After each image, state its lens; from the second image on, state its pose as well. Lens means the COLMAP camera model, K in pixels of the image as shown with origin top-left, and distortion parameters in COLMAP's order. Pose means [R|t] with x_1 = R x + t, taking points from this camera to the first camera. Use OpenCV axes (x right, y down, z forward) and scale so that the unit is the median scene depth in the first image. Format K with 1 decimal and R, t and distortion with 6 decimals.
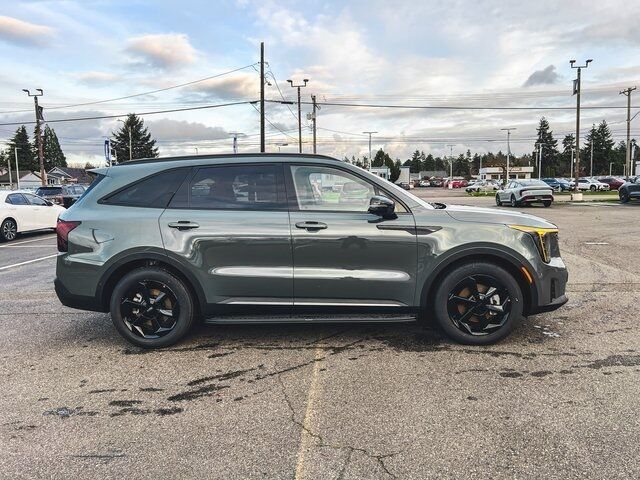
lens RADIAL K [[483.4, 0, 321.0], [0, 483.4, 239.3], [0, 0, 1]] dist [0.030783, -0.038172]
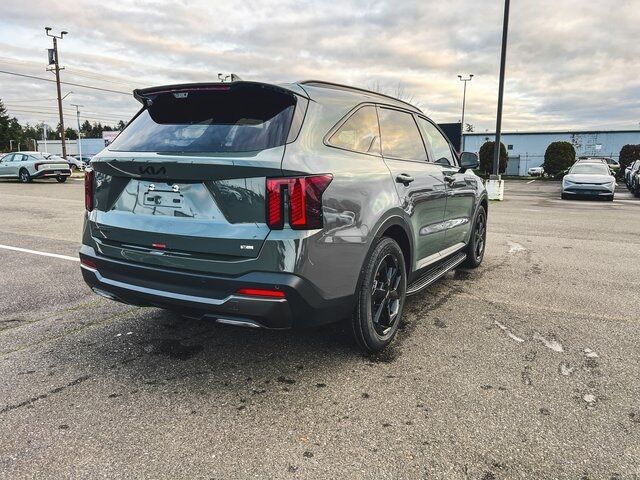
lens RADIAL K [[483.4, 0, 329.3], [0, 483.4, 244.1], [0, 0, 1]] dist [0.030783, -0.038172]
pose [[0.422547, -0.121229, 0.898197, -1.035398], [0.075188, 0.992287, 0.098557, -0.011207], [-0.903217, 0.025889, 0.428403, 0.758547]]
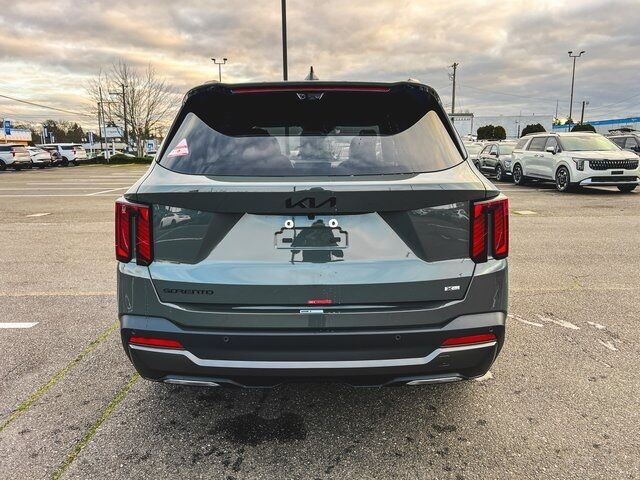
lens RADIAL K [[483.4, 0, 320.3], [0, 483.4, 243.9], [0, 0, 1]] dist [0.030783, -0.038172]
pose [[-0.065741, -0.173866, 0.982572, -1.011391], [0.120887, 0.976062, 0.180802, -0.099262], [-0.990487, 0.130666, -0.043149, 1.222420]]
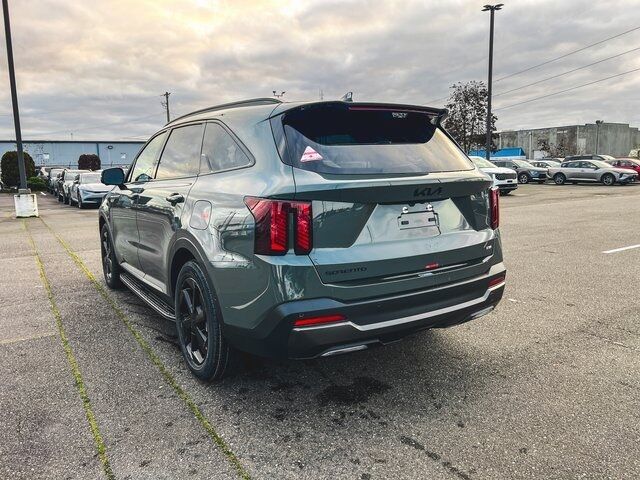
lens RADIAL K [[483.4, 0, 328.4], [0, 483.4, 242.0], [0, 0, 1]] dist [0.030783, -0.038172]
pose [[-0.611540, -0.081867, 0.786967, -0.973802], [0.120963, 0.973266, 0.195246, -0.128069], [-0.781912, 0.214594, -0.585288, 1.658113]]
